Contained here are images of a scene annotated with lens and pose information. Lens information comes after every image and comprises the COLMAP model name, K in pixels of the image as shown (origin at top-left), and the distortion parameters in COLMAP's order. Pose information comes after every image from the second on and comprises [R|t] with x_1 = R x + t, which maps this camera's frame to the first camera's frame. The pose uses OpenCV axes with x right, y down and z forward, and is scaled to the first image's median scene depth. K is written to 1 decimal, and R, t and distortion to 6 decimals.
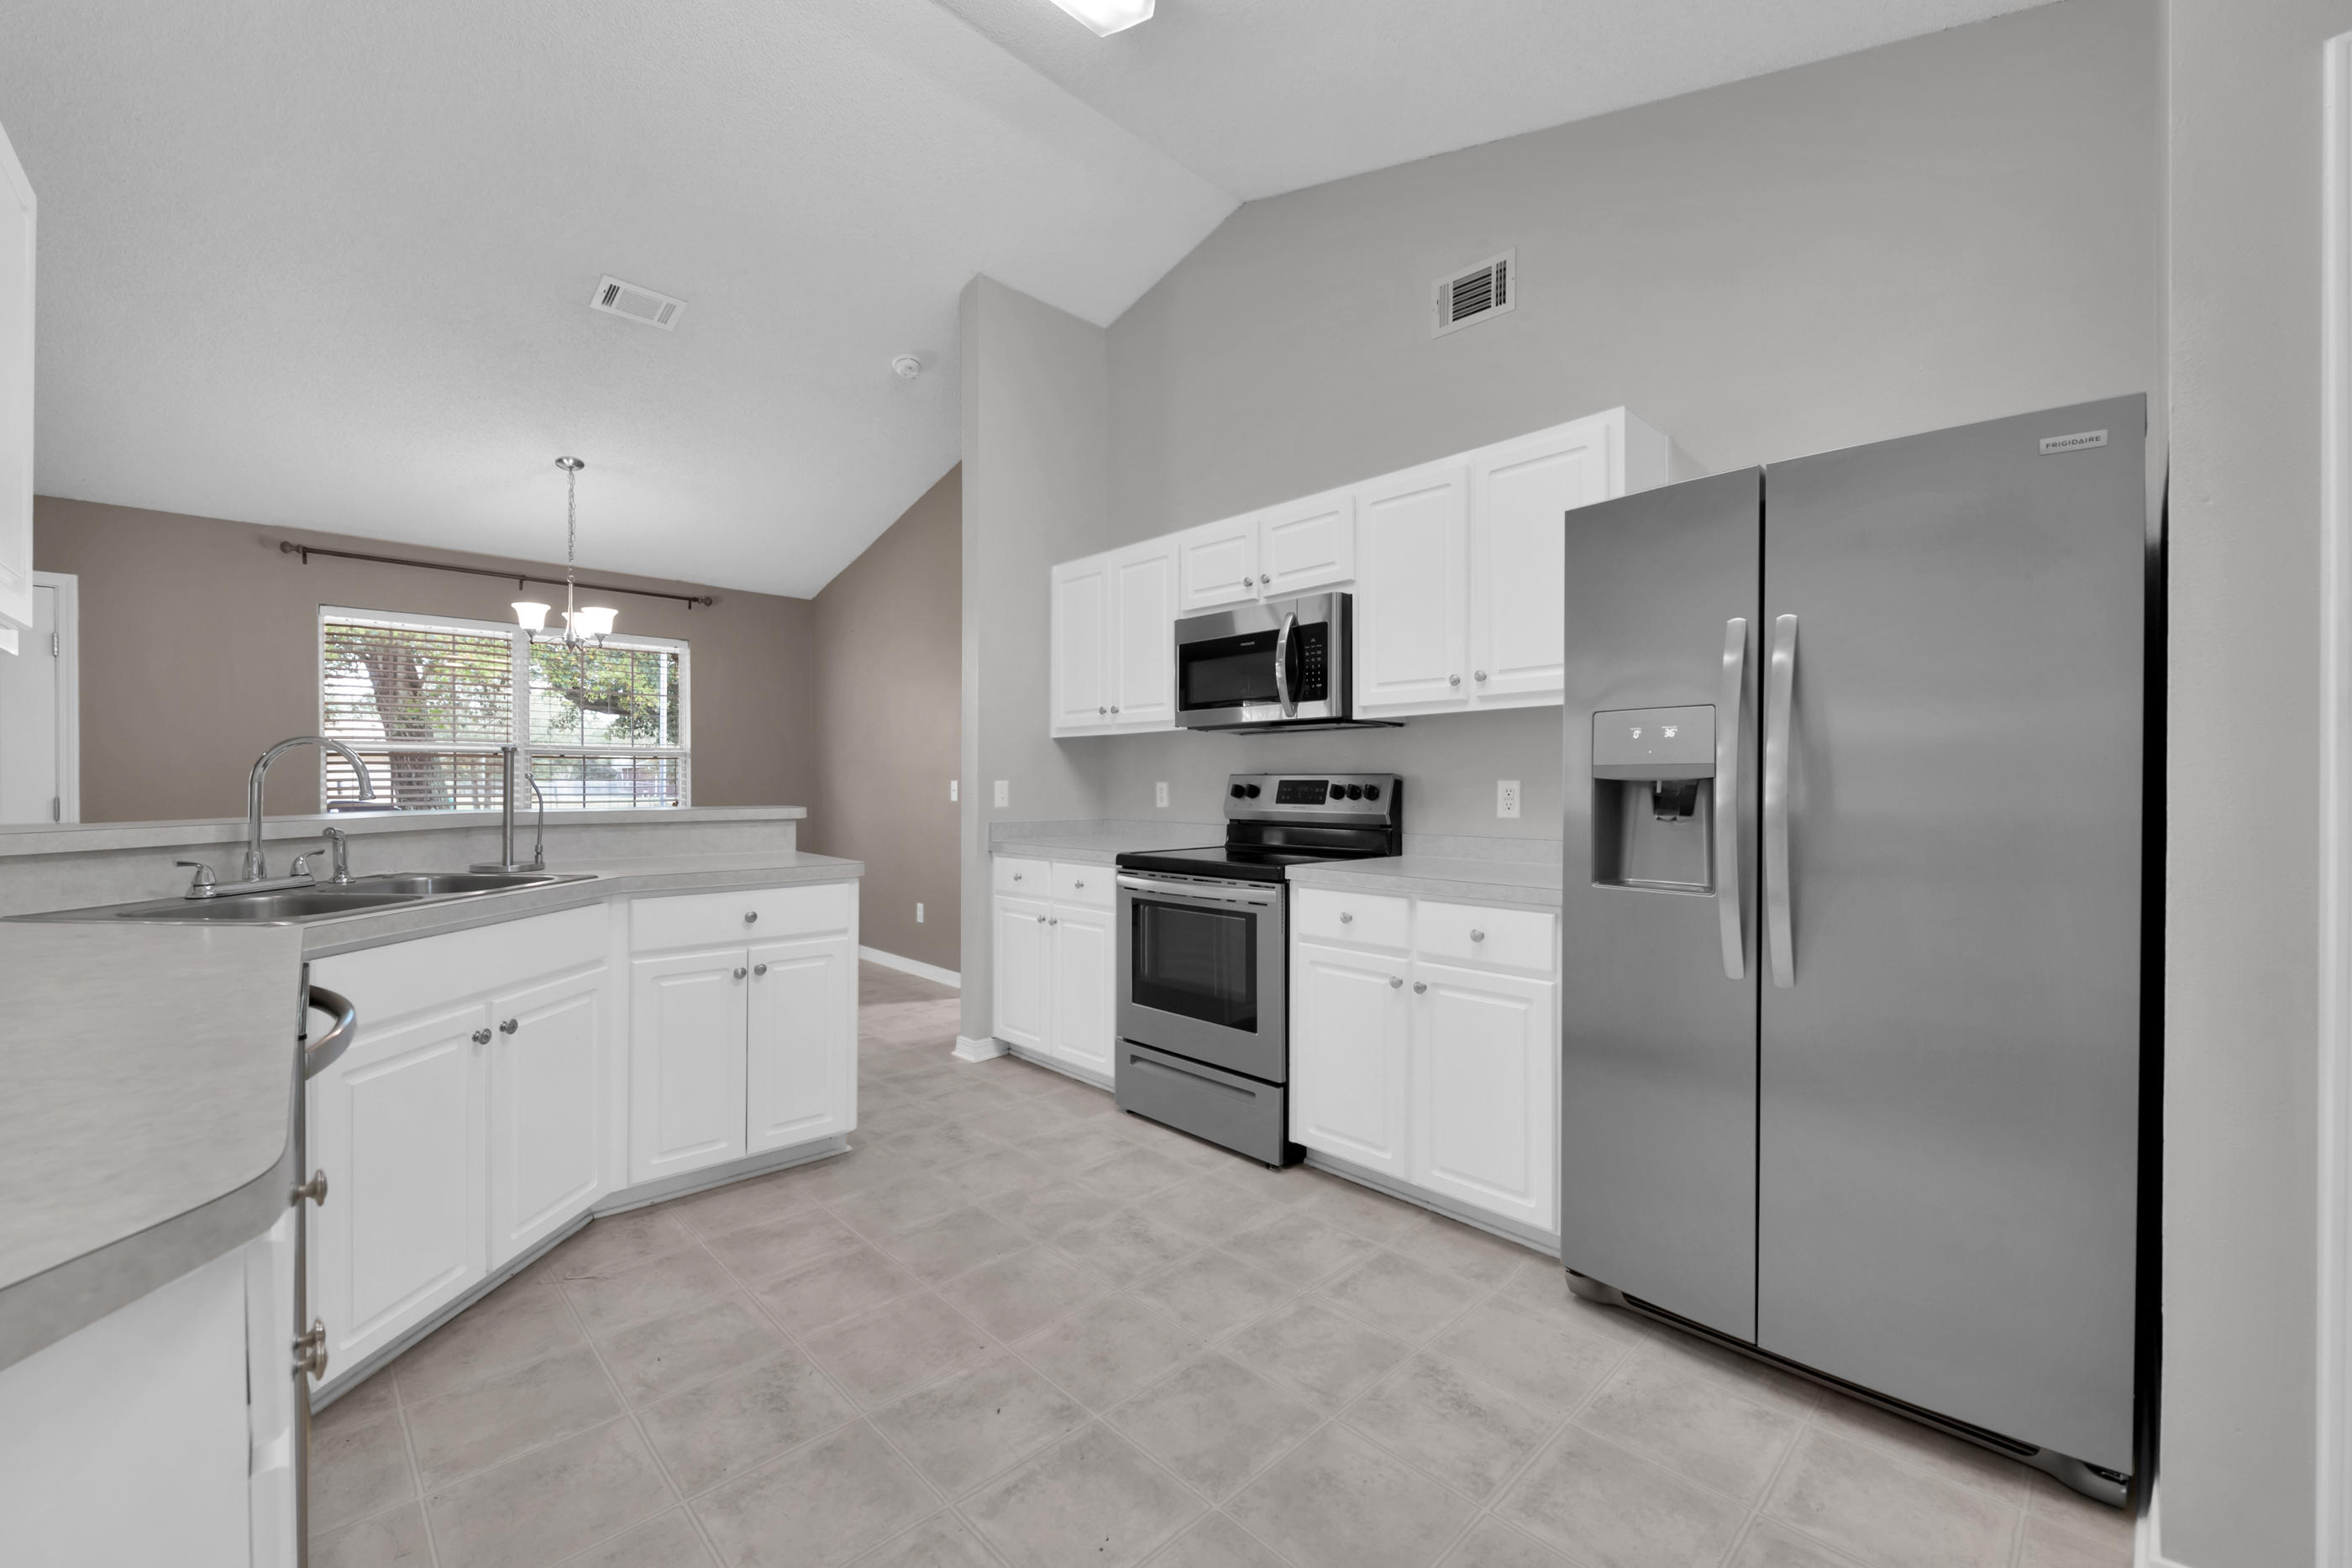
lens RADIAL K [[964.1, 0, 1237.3], [0, 964.1, 776.8], [0, 0, 1]] dist [-0.001082, -0.000694]
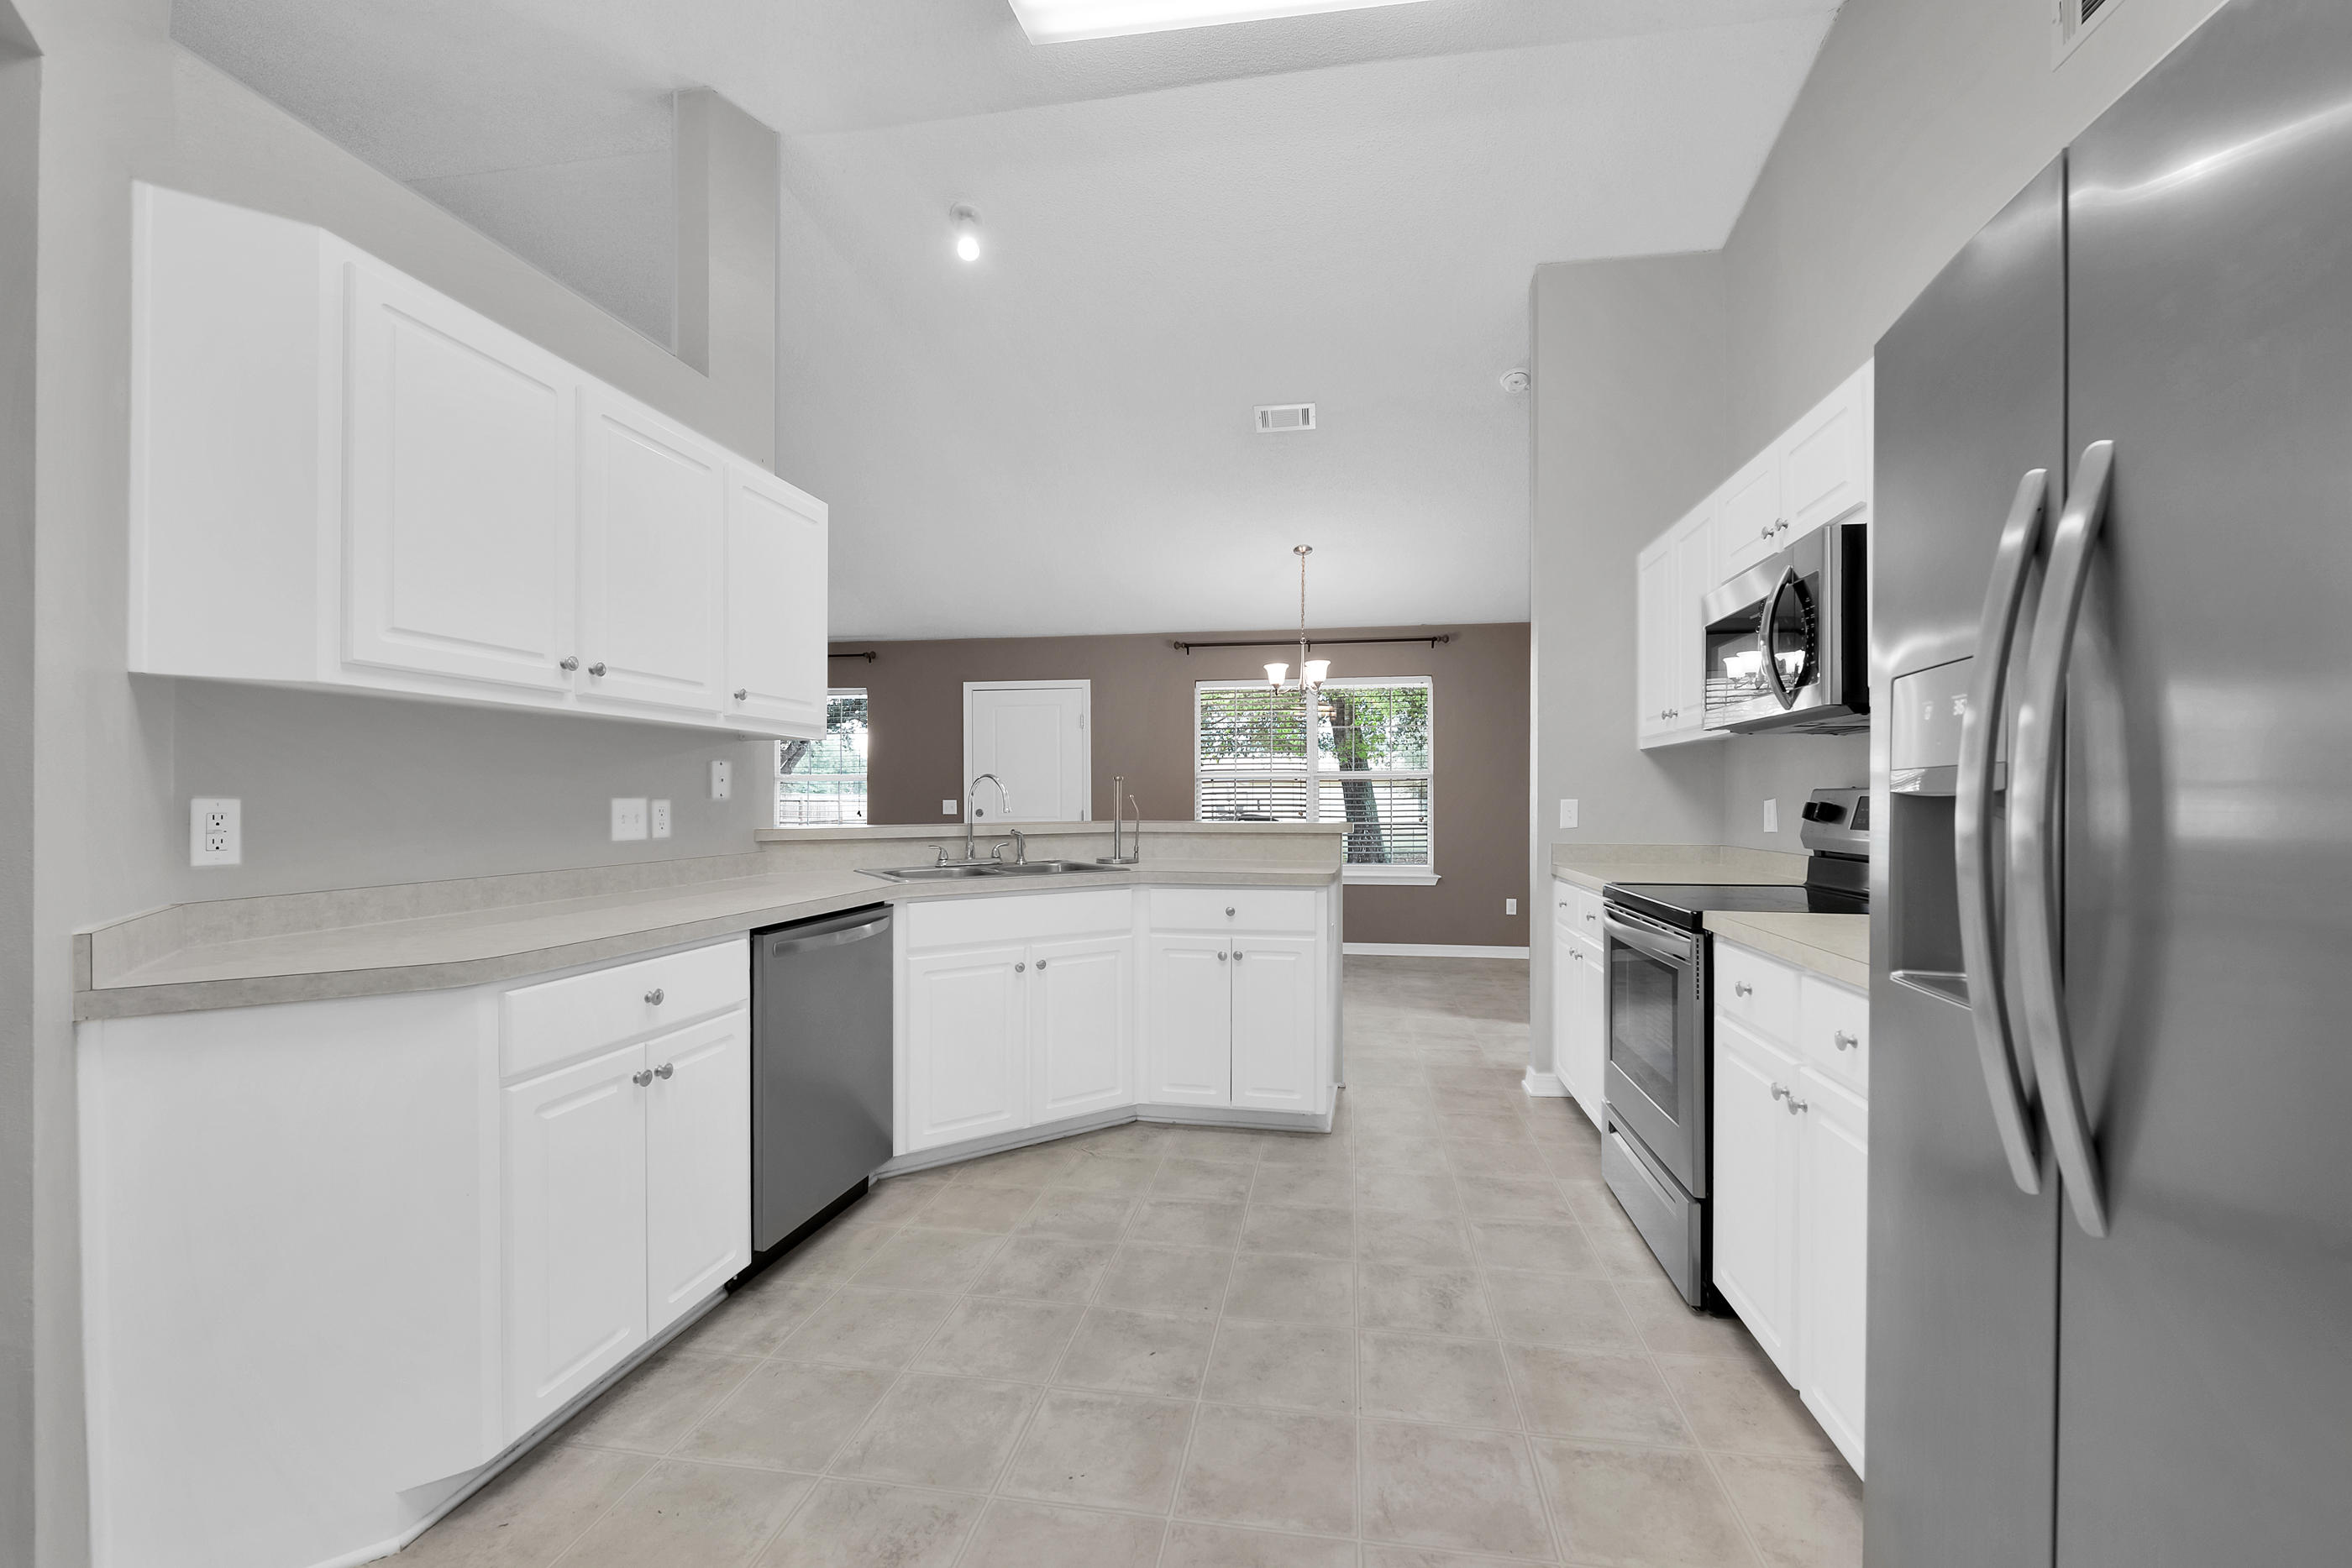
lens RADIAL K [[972.2, 0, 1170.3], [0, 972.2, 787.8], [0, 0, 1]] dist [0.000048, -0.000572]
pose [[0.566041, -0.012651, -0.824280, 0.511416], [0.006613, 0.999920, -0.010805, 0.001894], [0.824350, 0.000665, 0.566079, 0.260865]]
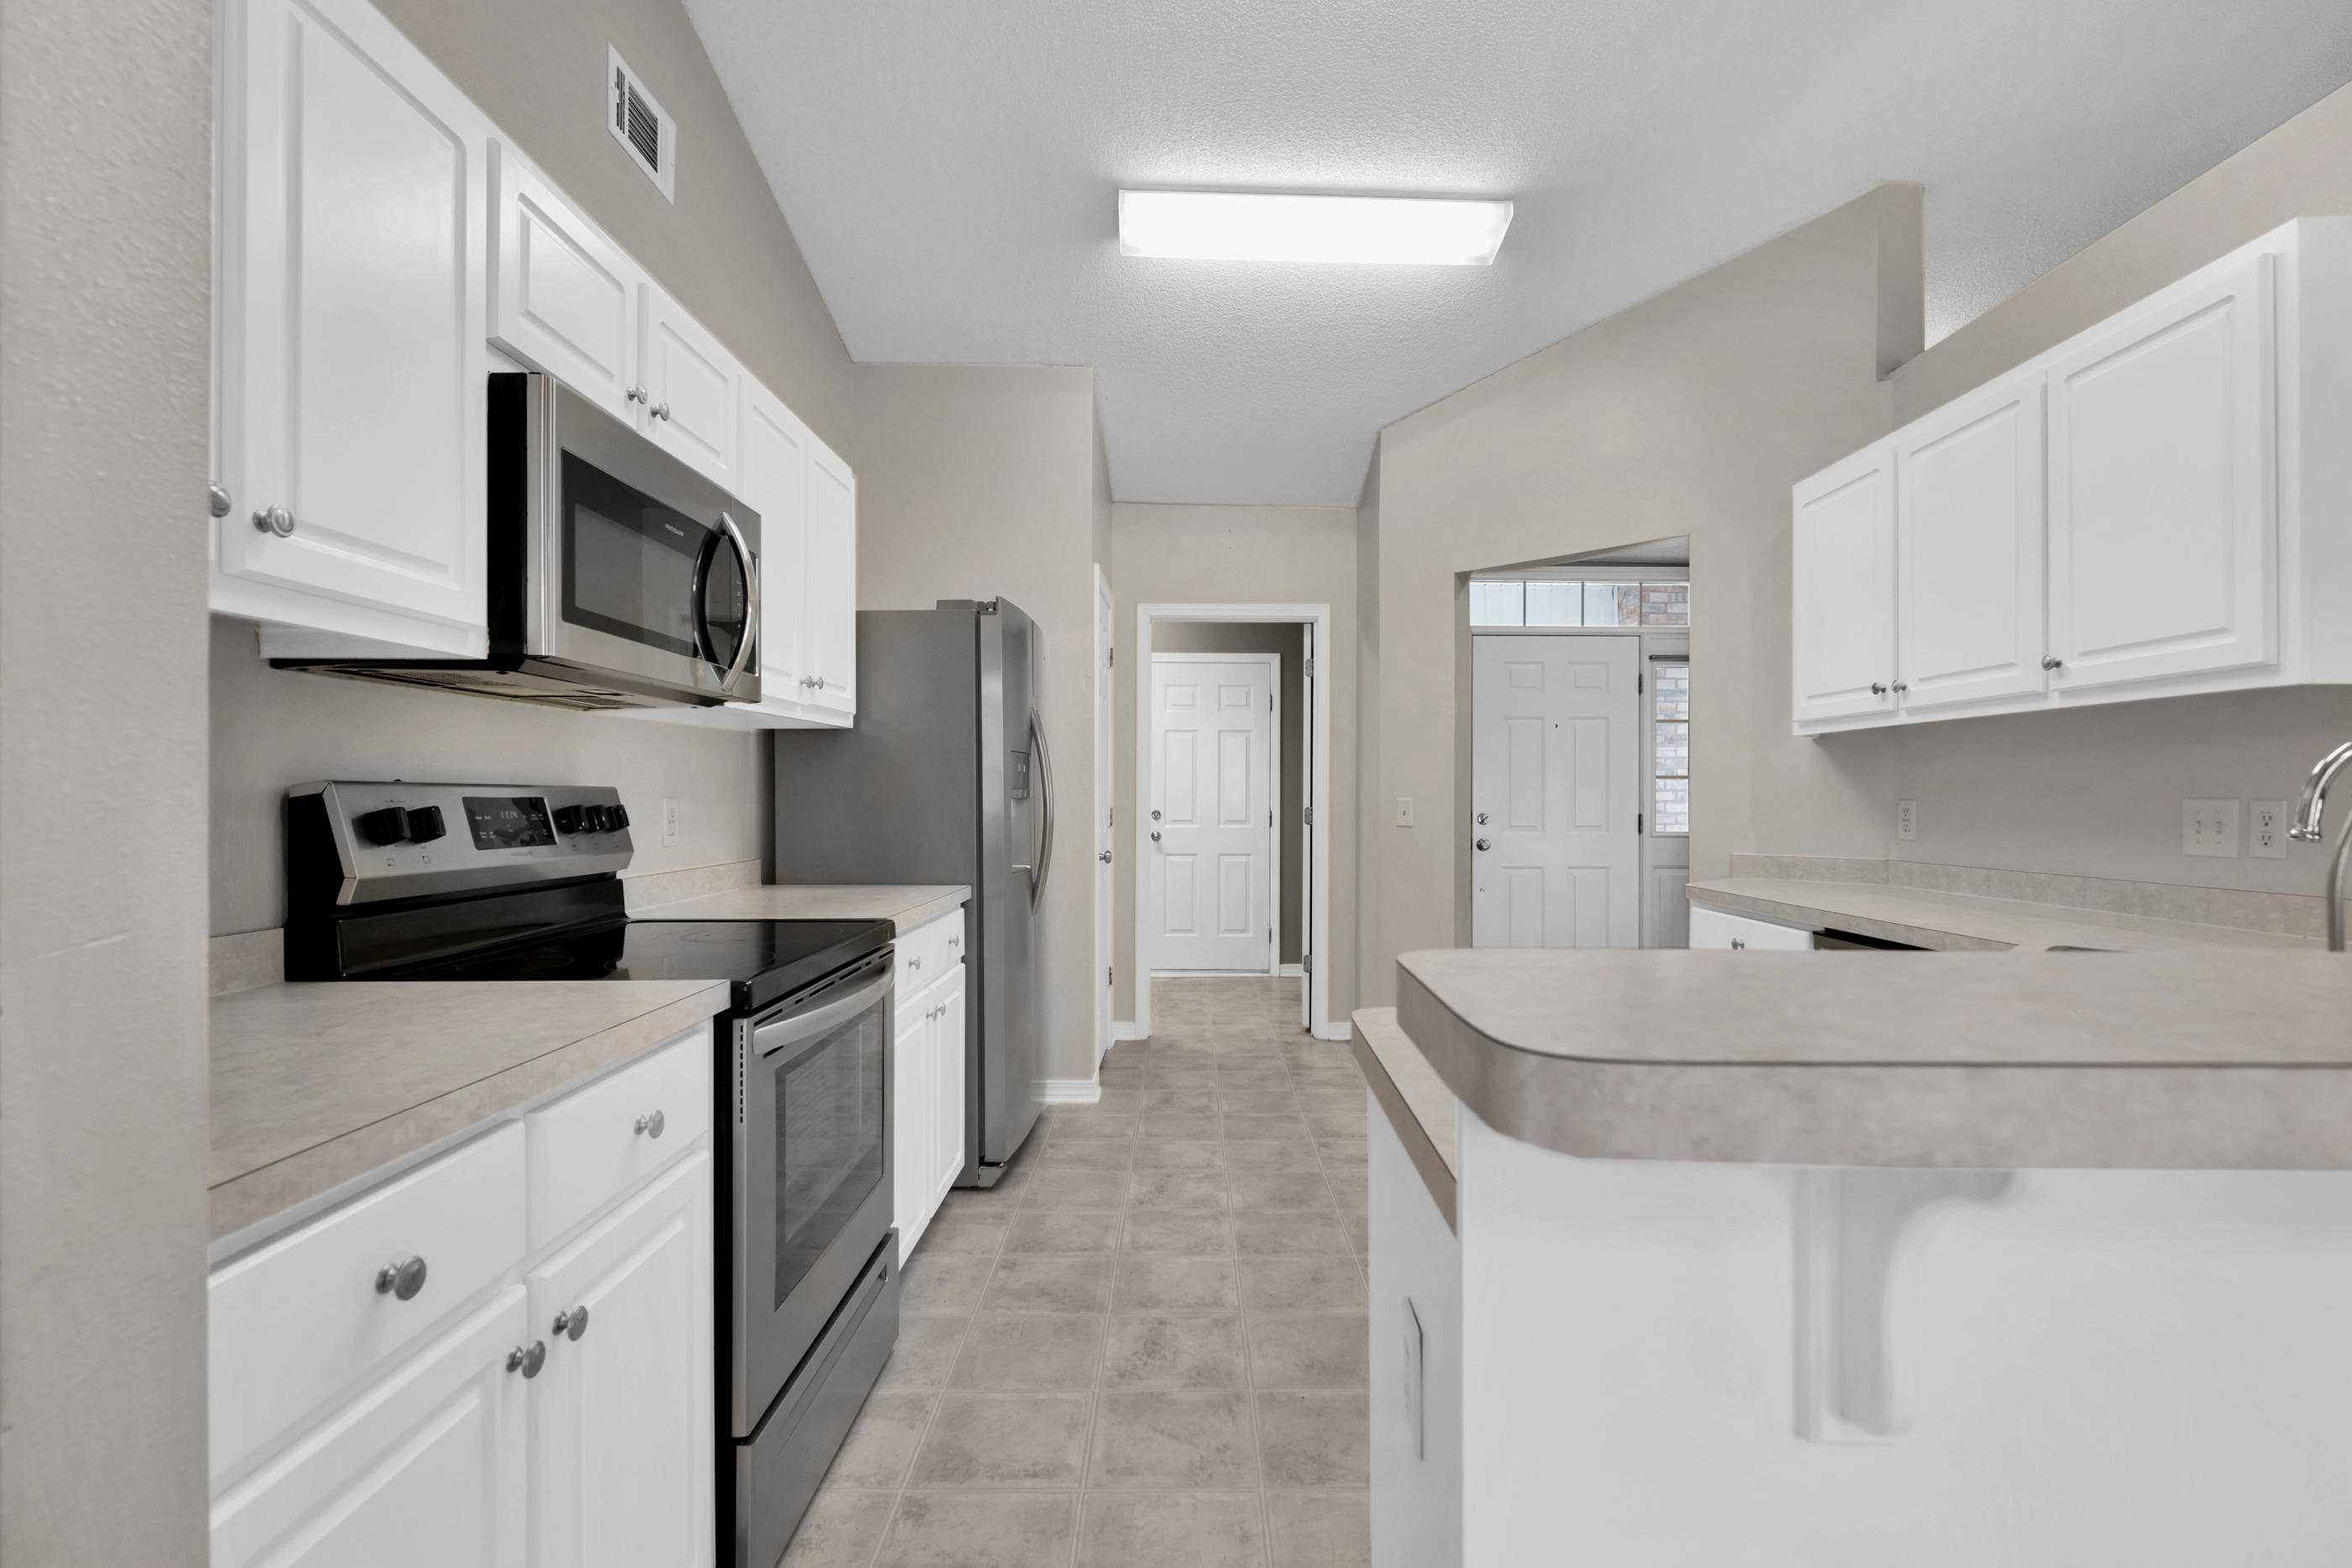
lens RADIAL K [[1105.4, 0, 1140.7], [0, 1105.4, 786.5], [0, 0, 1]] dist [-0.001254, -0.001511]
pose [[-0.676198, 0.004436, 0.736706, -0.787949], [-0.006296, 0.999911, -0.011800, 0.003347], [-0.736693, -0.012617, -0.676110, 1.635075]]
